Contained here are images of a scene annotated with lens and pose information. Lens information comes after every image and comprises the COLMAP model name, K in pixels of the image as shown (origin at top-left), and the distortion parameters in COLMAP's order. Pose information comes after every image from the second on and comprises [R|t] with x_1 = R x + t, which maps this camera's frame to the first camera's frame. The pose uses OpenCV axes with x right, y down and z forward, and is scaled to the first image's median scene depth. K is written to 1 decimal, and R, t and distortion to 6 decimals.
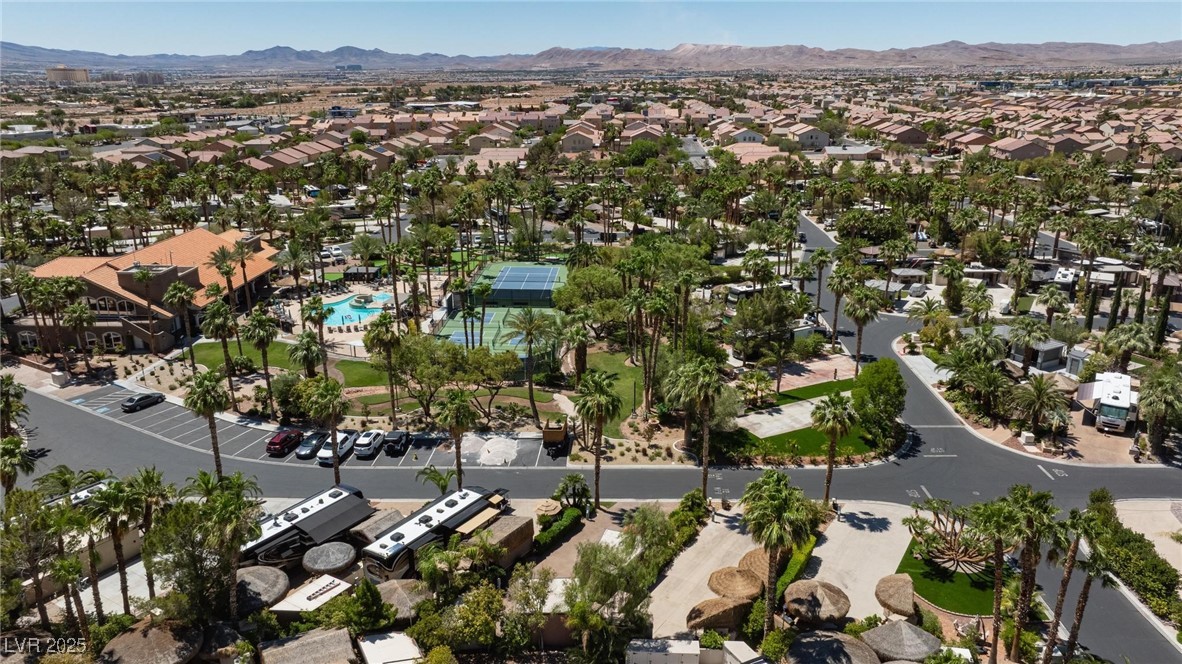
lens RADIAL K [[837.1, 0, 591.0], [0, 837.1, 332.0], [0, 0, 1]] dist [-0.012115, -0.000500]
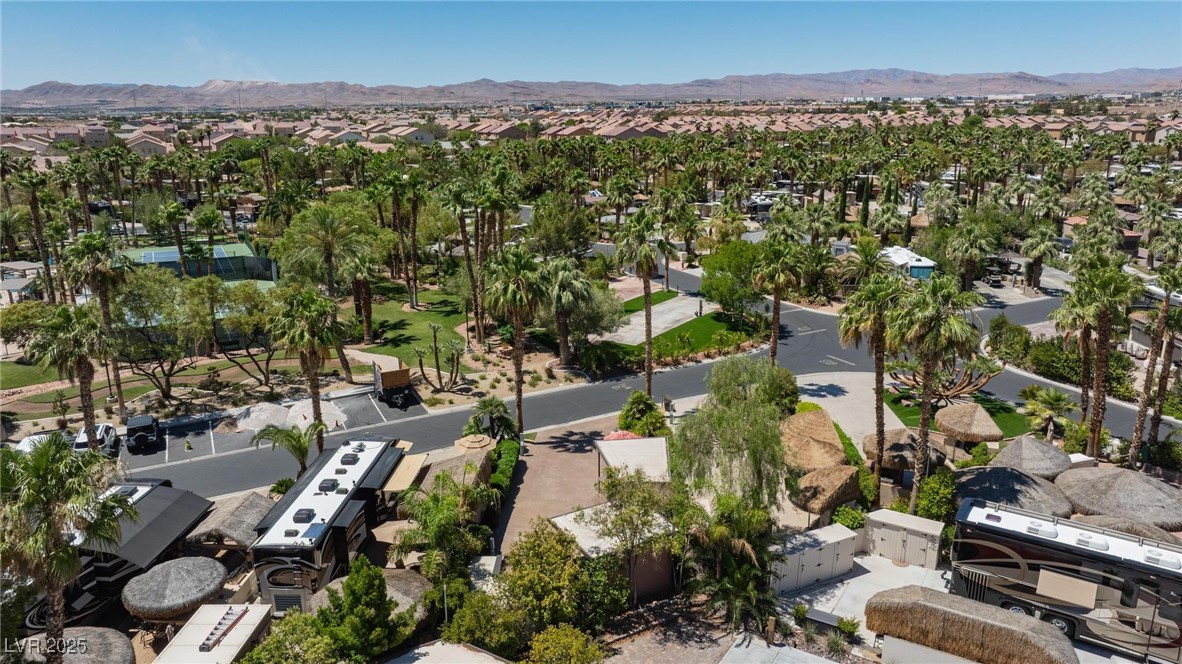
lens RADIAL K [[837.1, 0, 591.0], [0, 837.1, 332.0], [0, 0, 1]] dist [-0.012115, -0.000500]
pose [[0.865942, -0.130040, 0.482943, -0.244397], [0.153041, 0.988185, -0.008327, 0.117870], [-0.476154, 0.081121, 0.875612, 0.298218]]
